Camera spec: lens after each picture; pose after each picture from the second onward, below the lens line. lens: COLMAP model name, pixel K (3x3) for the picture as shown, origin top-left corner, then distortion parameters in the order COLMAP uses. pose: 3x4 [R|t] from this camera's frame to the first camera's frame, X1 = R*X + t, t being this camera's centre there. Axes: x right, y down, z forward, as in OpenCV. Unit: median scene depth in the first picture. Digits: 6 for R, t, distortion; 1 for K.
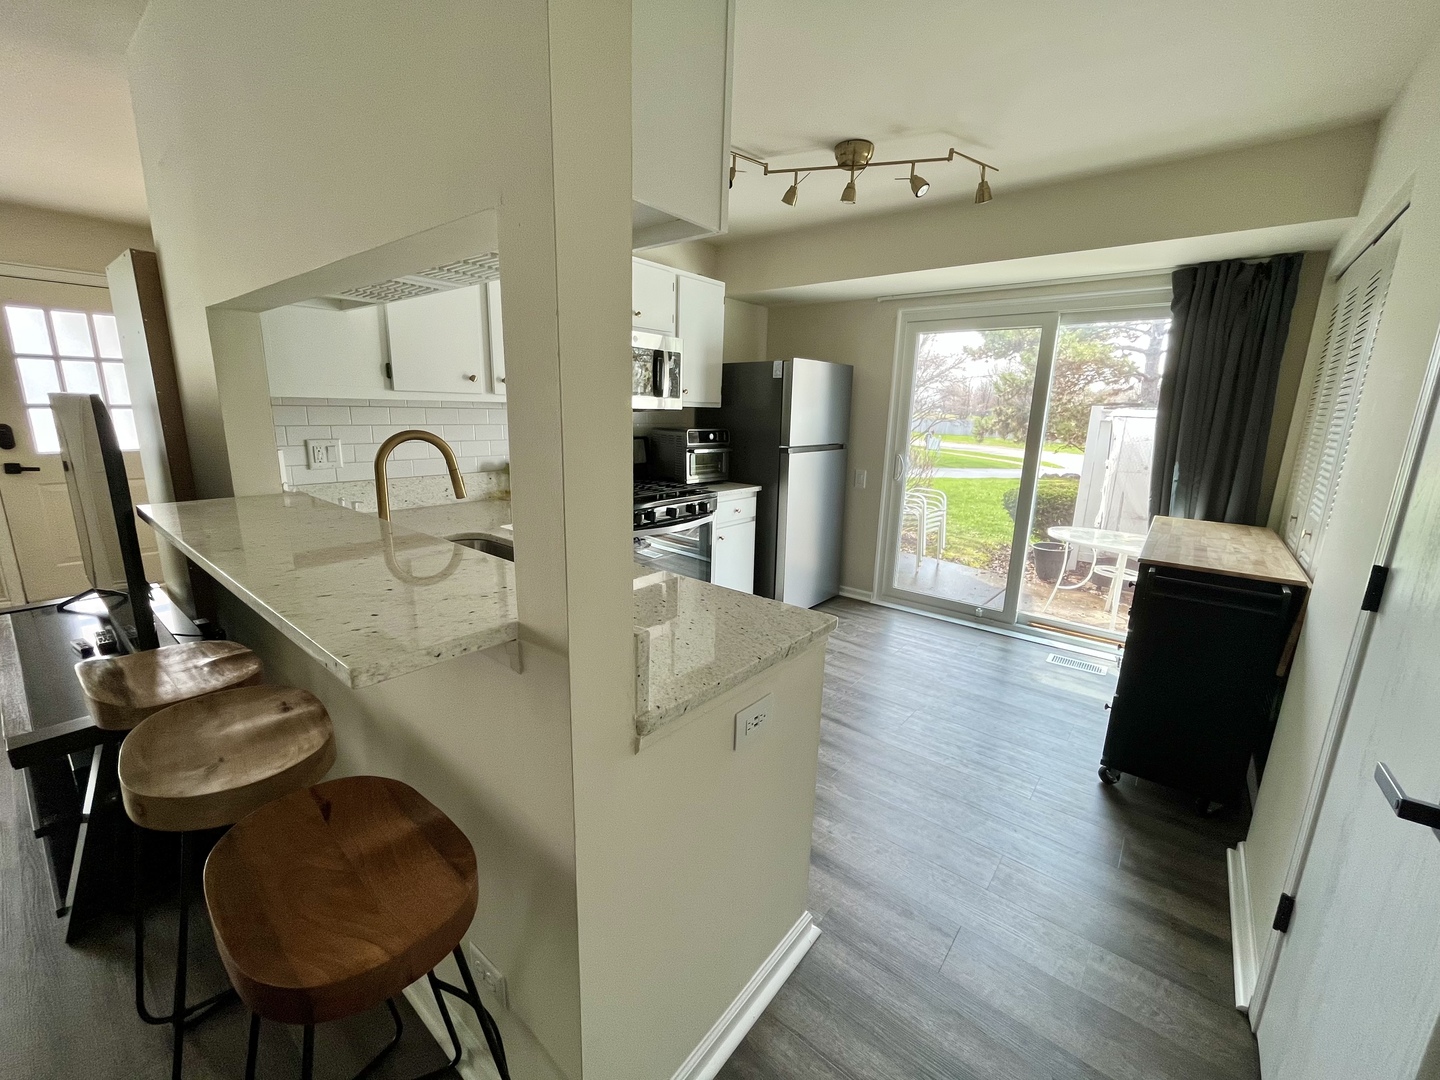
lens RADIAL K [[586.6, 0, 719.7], [0, 586.6, 537.7], [0, 0, 1]] dist [-0.002090, -0.000436]
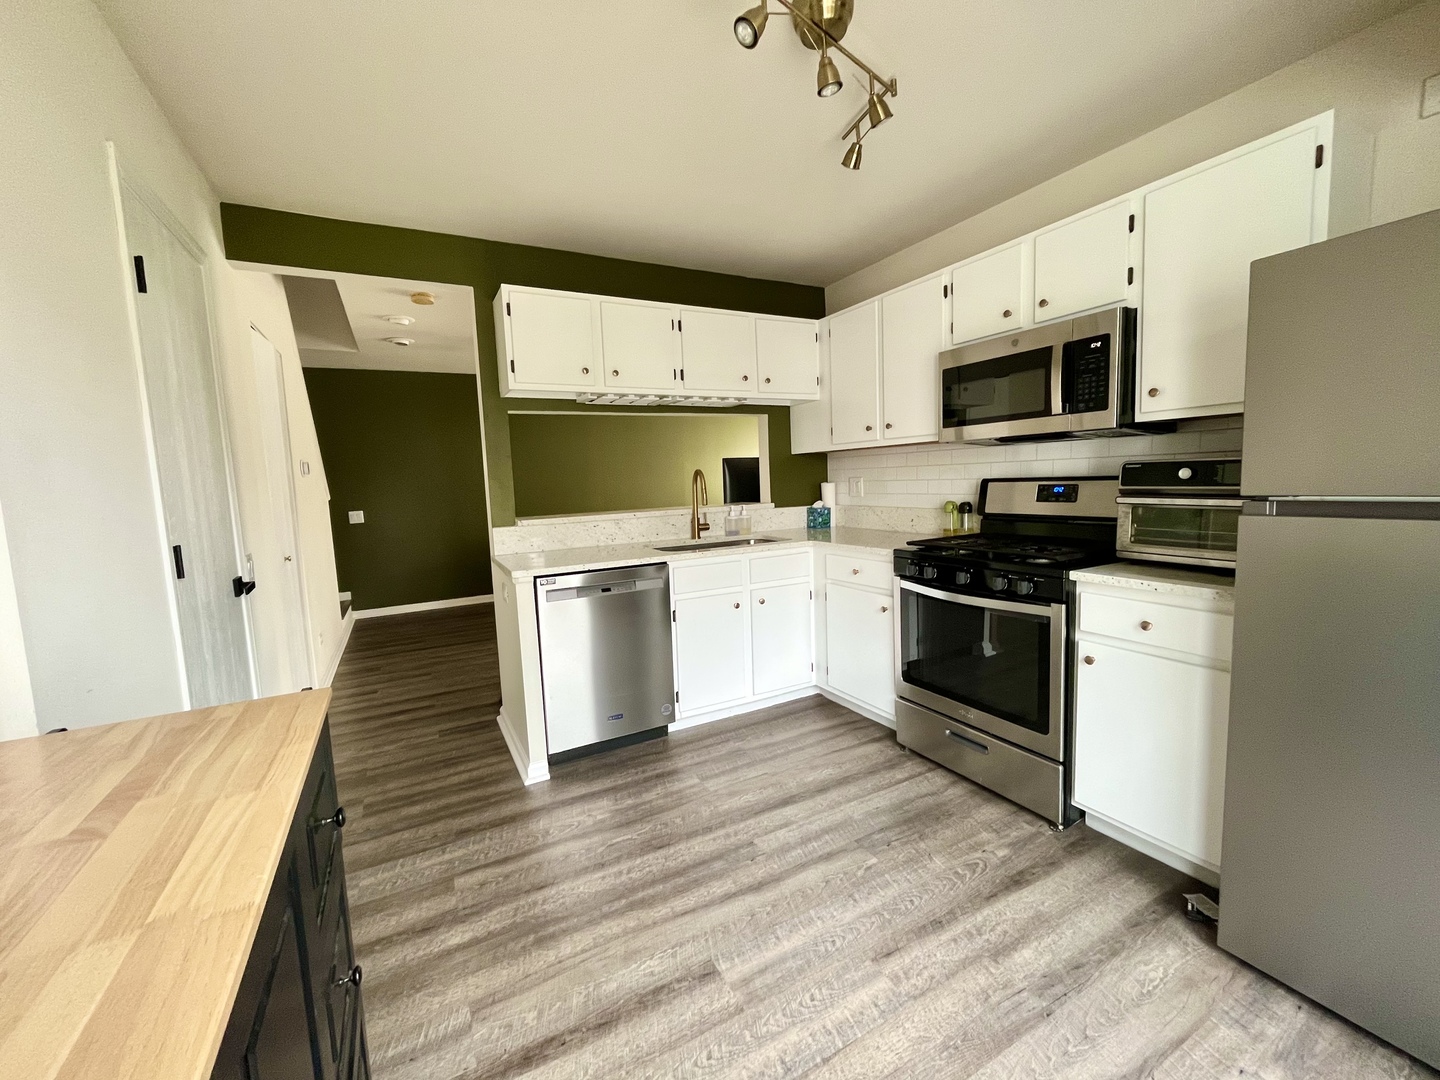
lens RADIAL K [[586.6, 0, 719.7], [0, 586.6, 537.7], [0, 0, 1]] dist [-0.002090, -0.000436]
pose [[-0.384796, 0.085247, -0.919057, 0.644218], [-0.171654, 0.971746, 0.162003, -0.143722], [0.906900, 0.220098, -0.359291, 0.901506]]
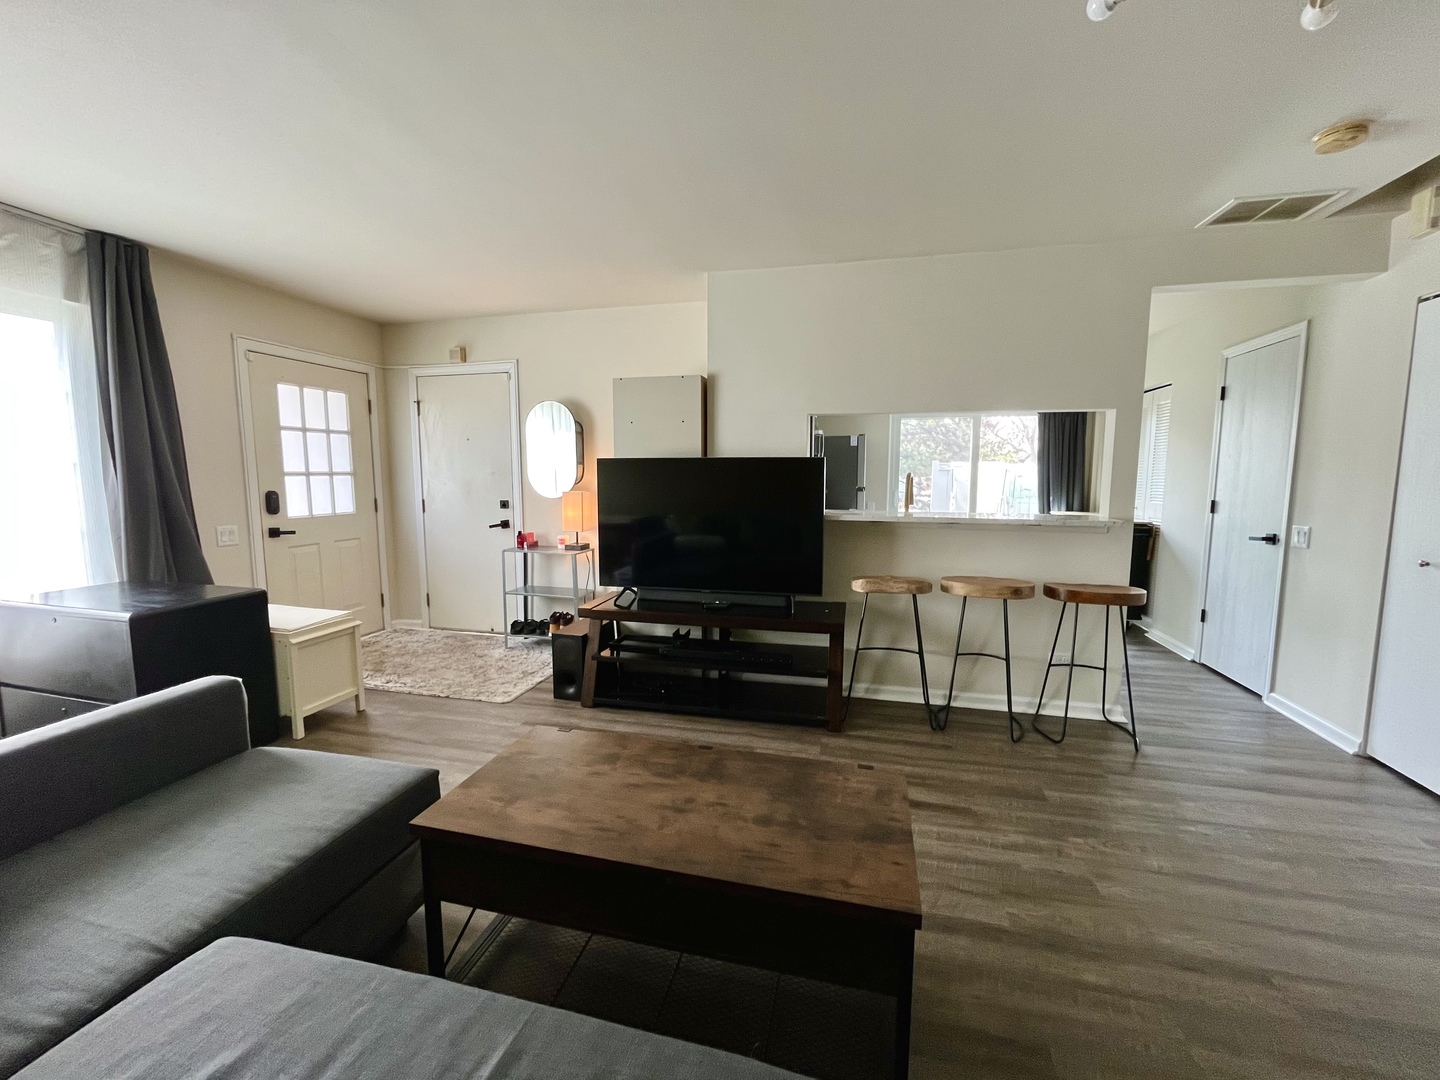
lens RADIAL K [[586.6, 0, 719.7], [0, 586.6, 537.7], [0, 0, 1]] dist [-0.002090, -0.000436]
pose [[0.903366, -0.071550, 0.422859, -1.016829], [0.114660, 0.990387, -0.077374, 0.068341], [-0.413258, 0.118382, 0.902886, -0.307766]]
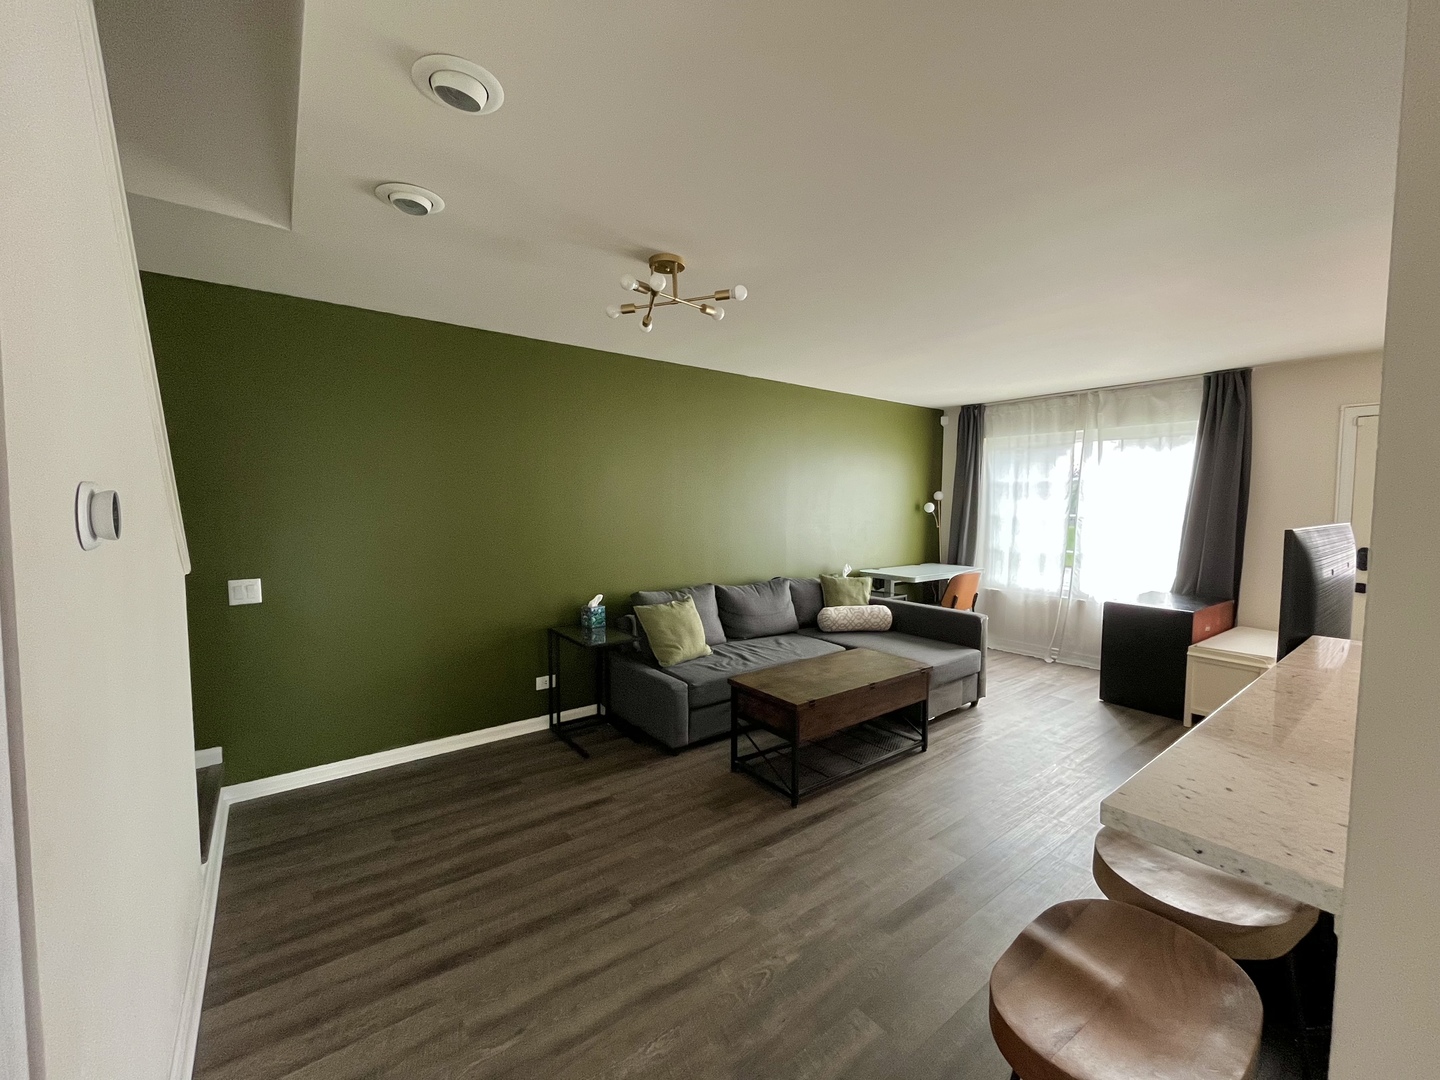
lens RADIAL K [[586.6, 0, 719.7], [0, 586.6, 537.7], [0, 0, 1]] dist [-0.002090, -0.000436]
pose [[-0.234798, 0.029037, -0.971610, 0.114394], [-0.223786, 0.971089, 0.083102, -0.036067], [0.945933, 0.236945, -0.221512, 0.100900]]
